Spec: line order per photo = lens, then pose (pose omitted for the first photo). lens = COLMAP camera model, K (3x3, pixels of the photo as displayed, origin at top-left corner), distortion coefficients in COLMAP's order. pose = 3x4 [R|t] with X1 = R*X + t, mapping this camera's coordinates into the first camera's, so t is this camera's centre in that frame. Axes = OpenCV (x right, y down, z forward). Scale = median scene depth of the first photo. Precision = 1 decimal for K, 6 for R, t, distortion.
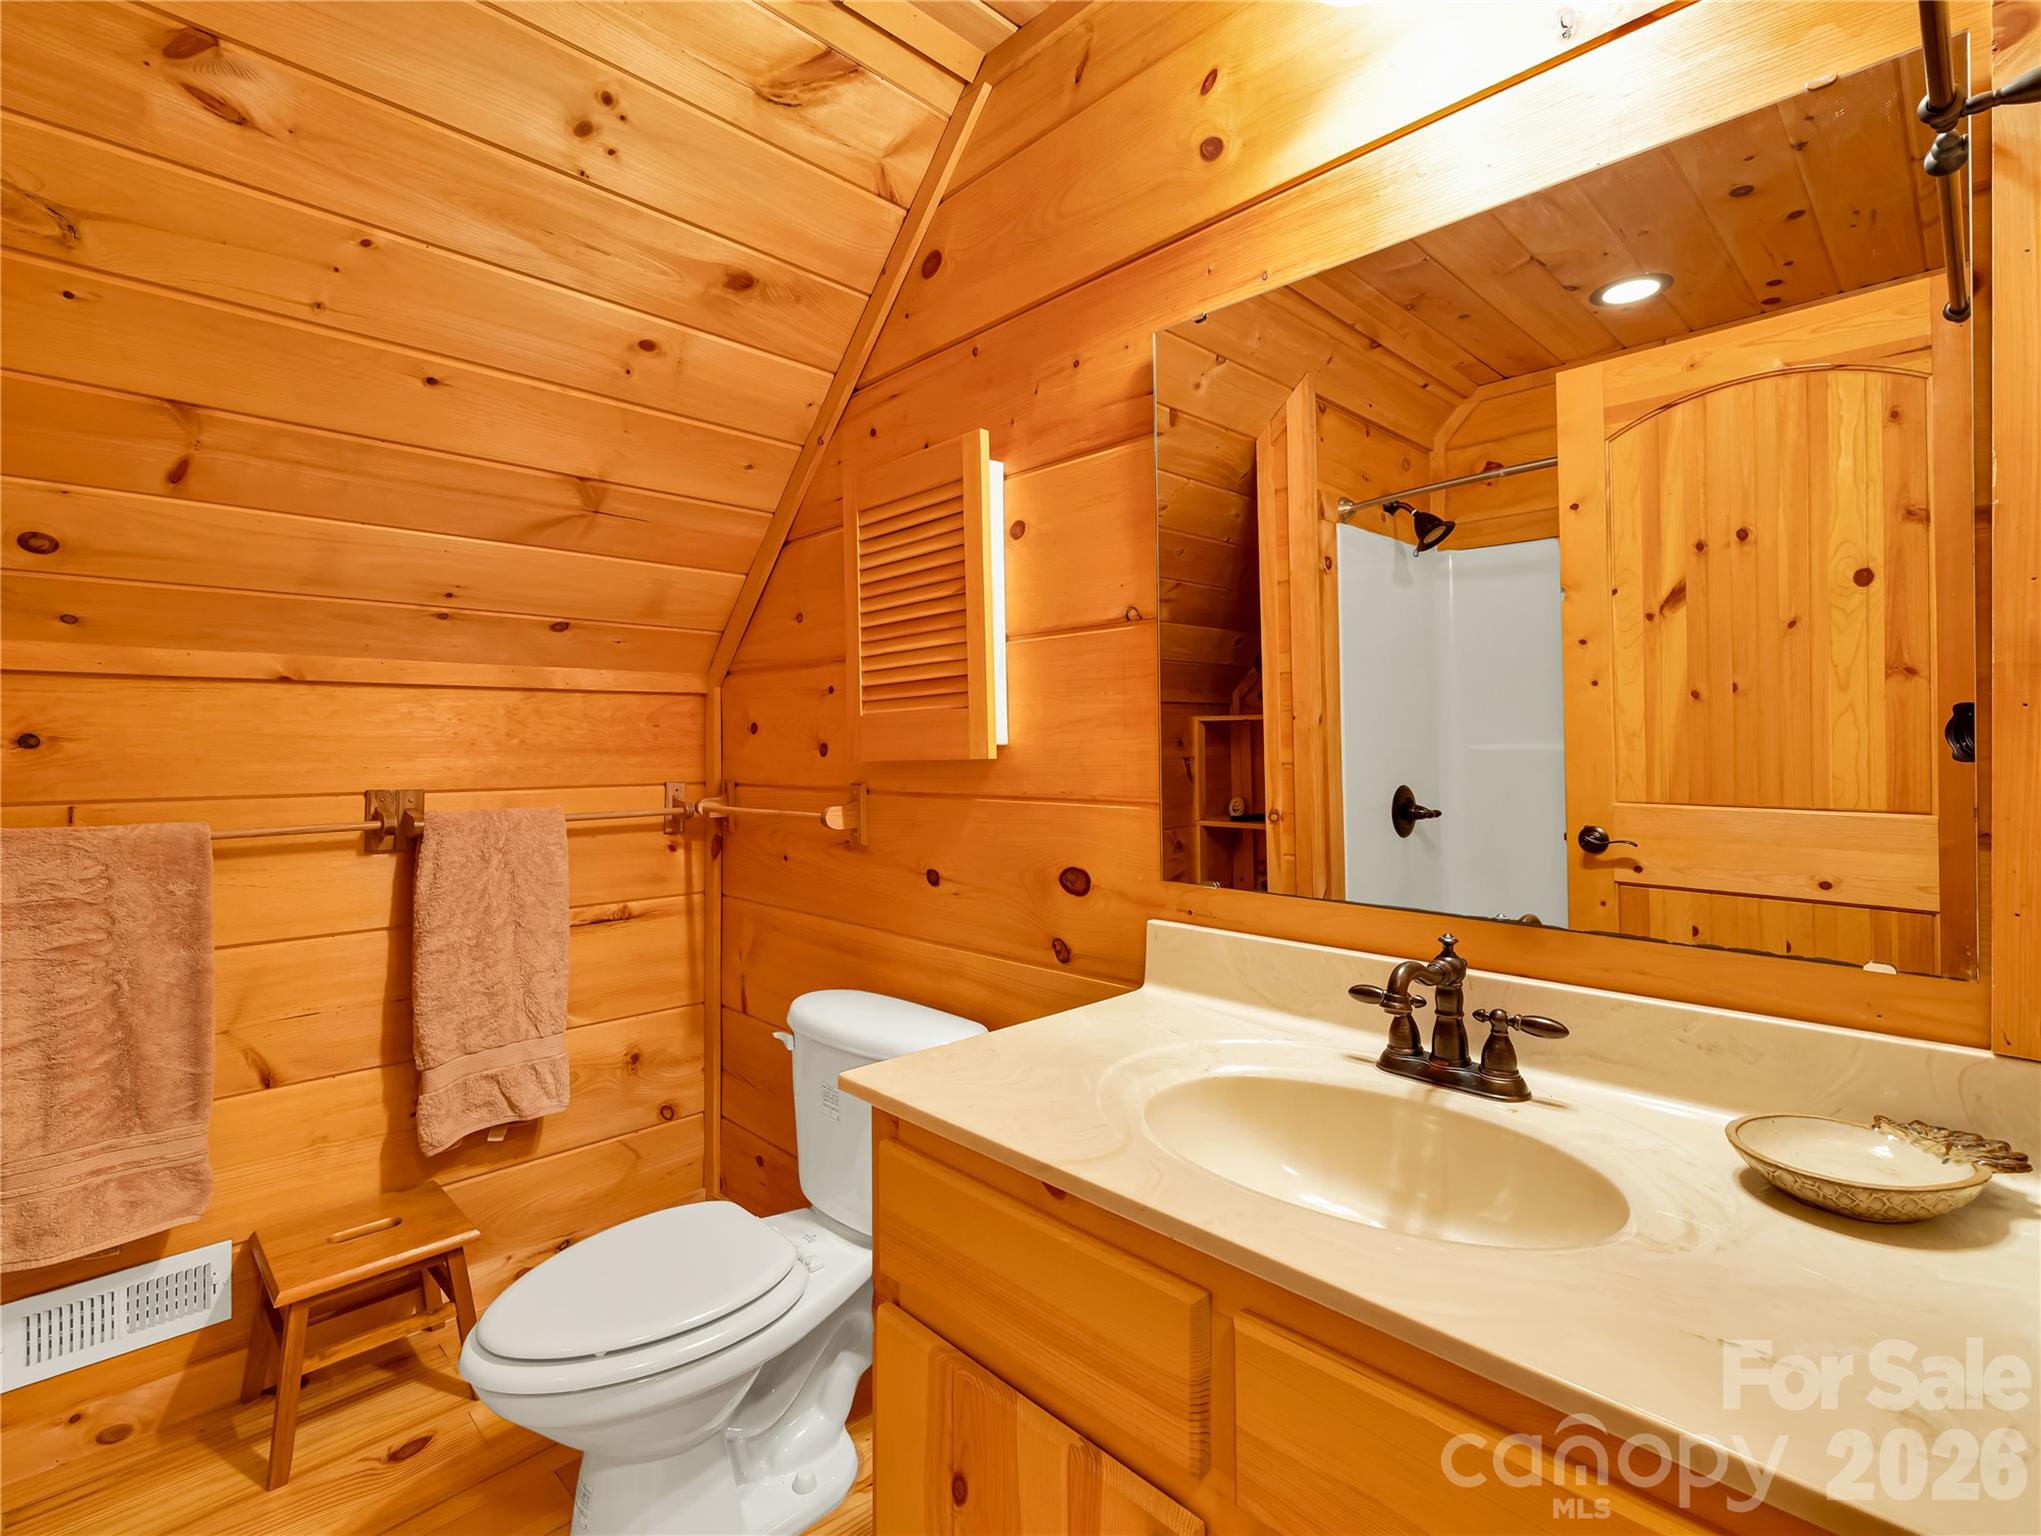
lens RADIAL K [[966.1, 0, 1036.9], [0, 966.1, 752.0], [0, 0, 1]] dist [-0.000373, 0.001146]
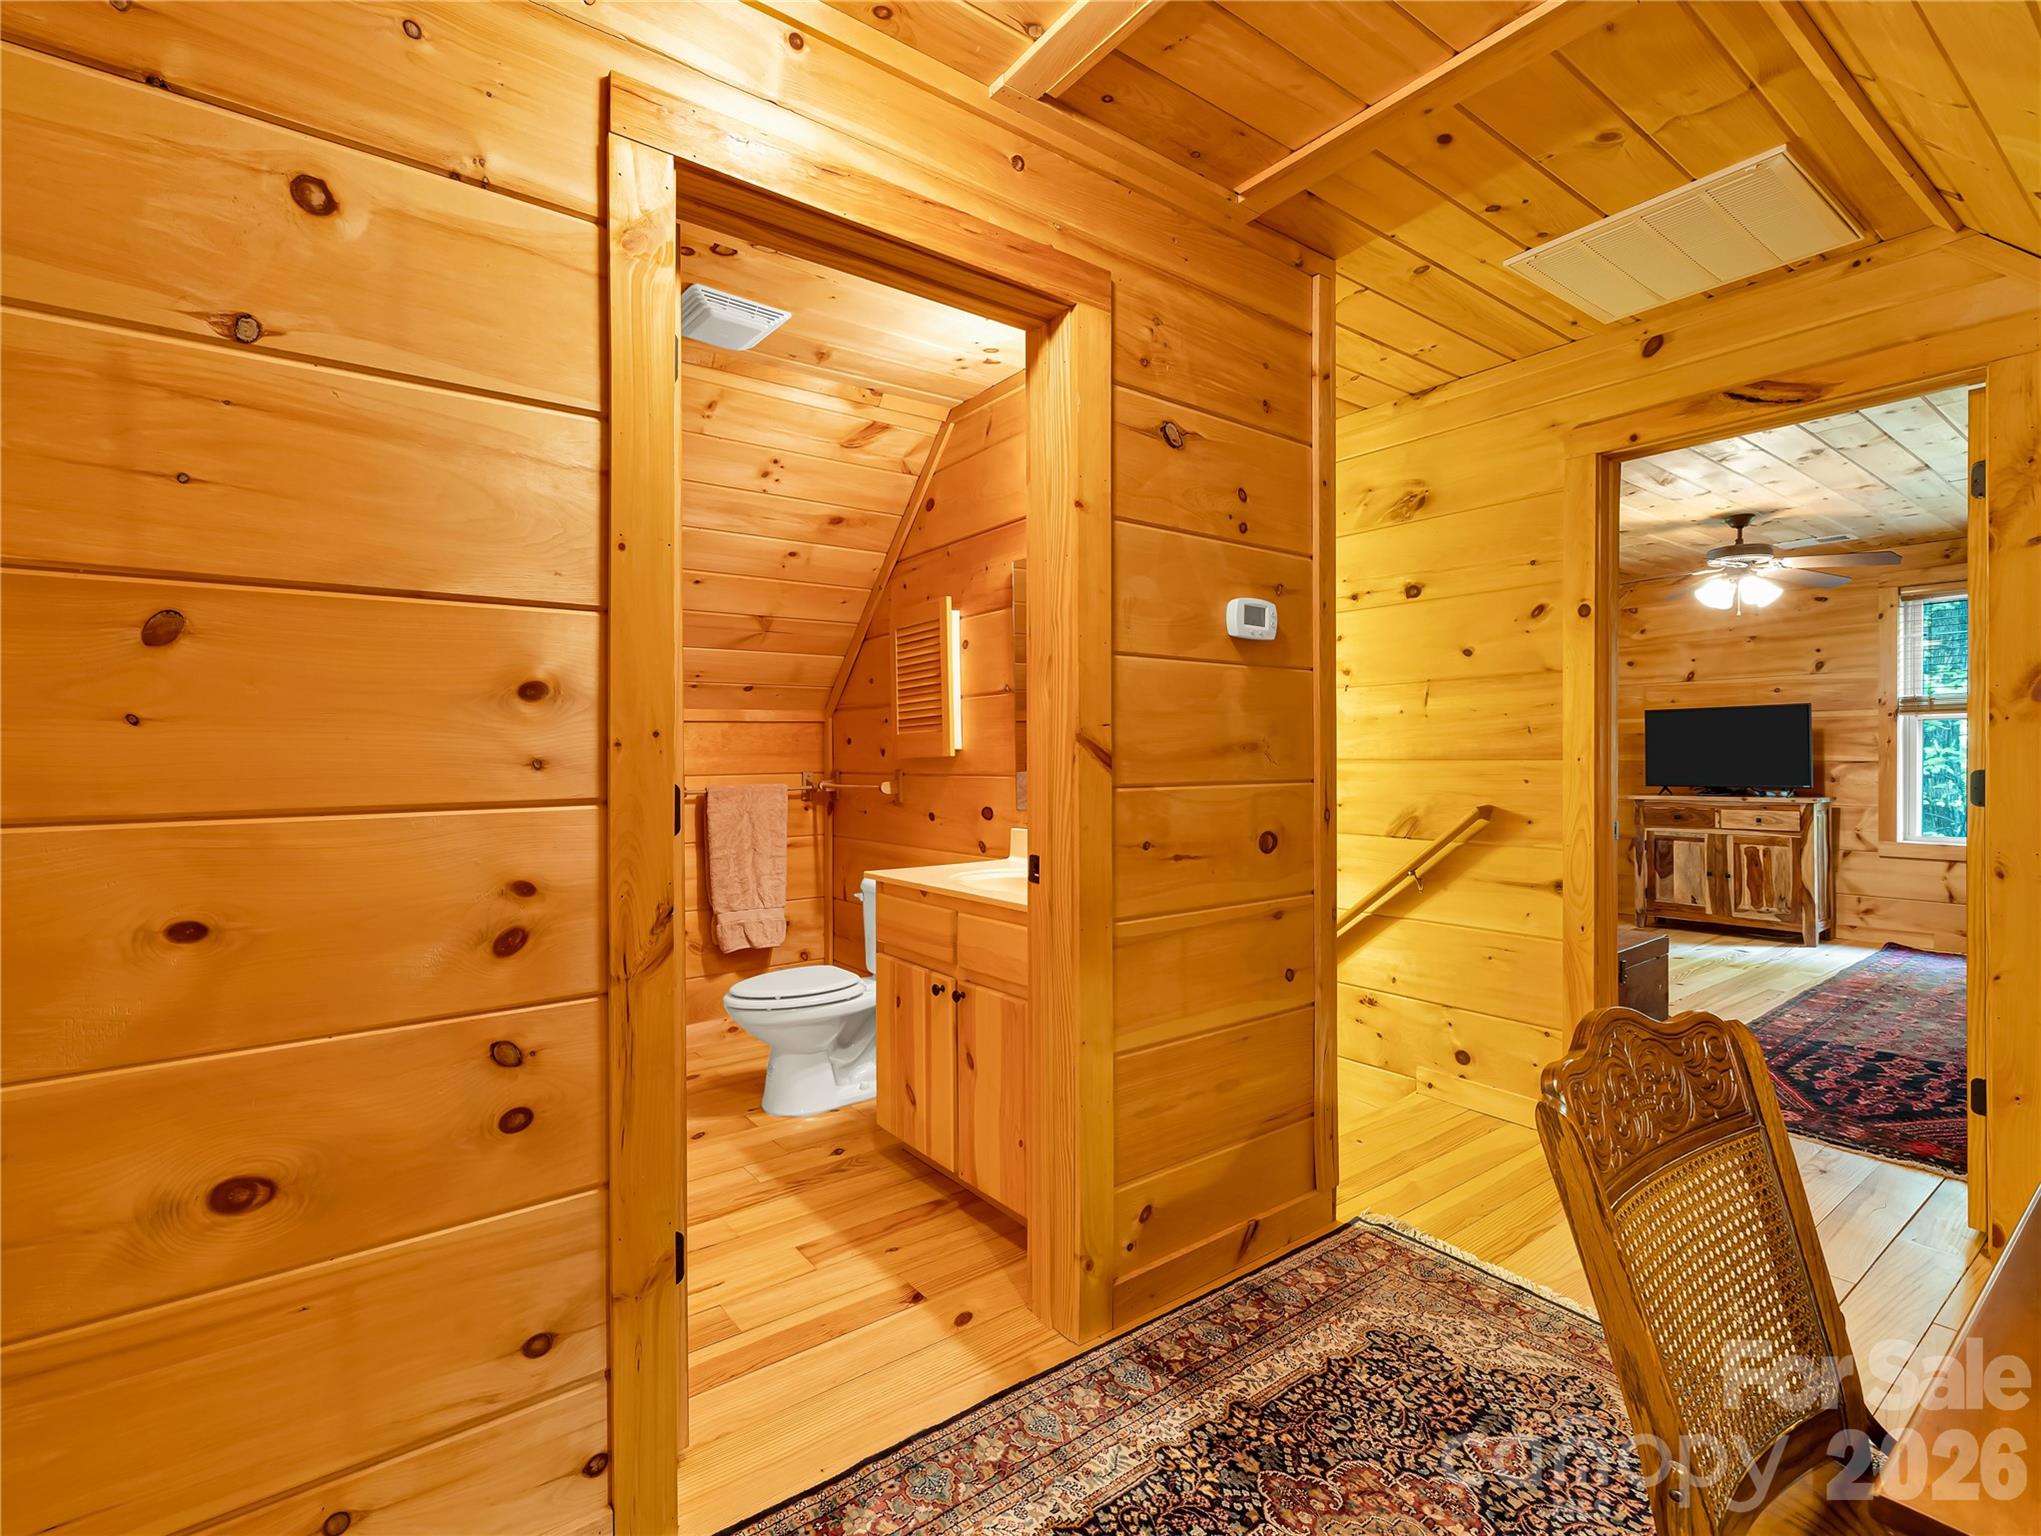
lens RADIAL K [[966.1, 0, 1022.2], [0, 966.1, 761.6], [0, 0, 1]] dist [-0.000373, 0.001146]
pose [[0.989512, -0.005252, -0.144357, 0.358971], [0.005523, 0.999984, 0.001480, 0.015365], [0.144346, -0.002261, 0.989525, -0.923452]]
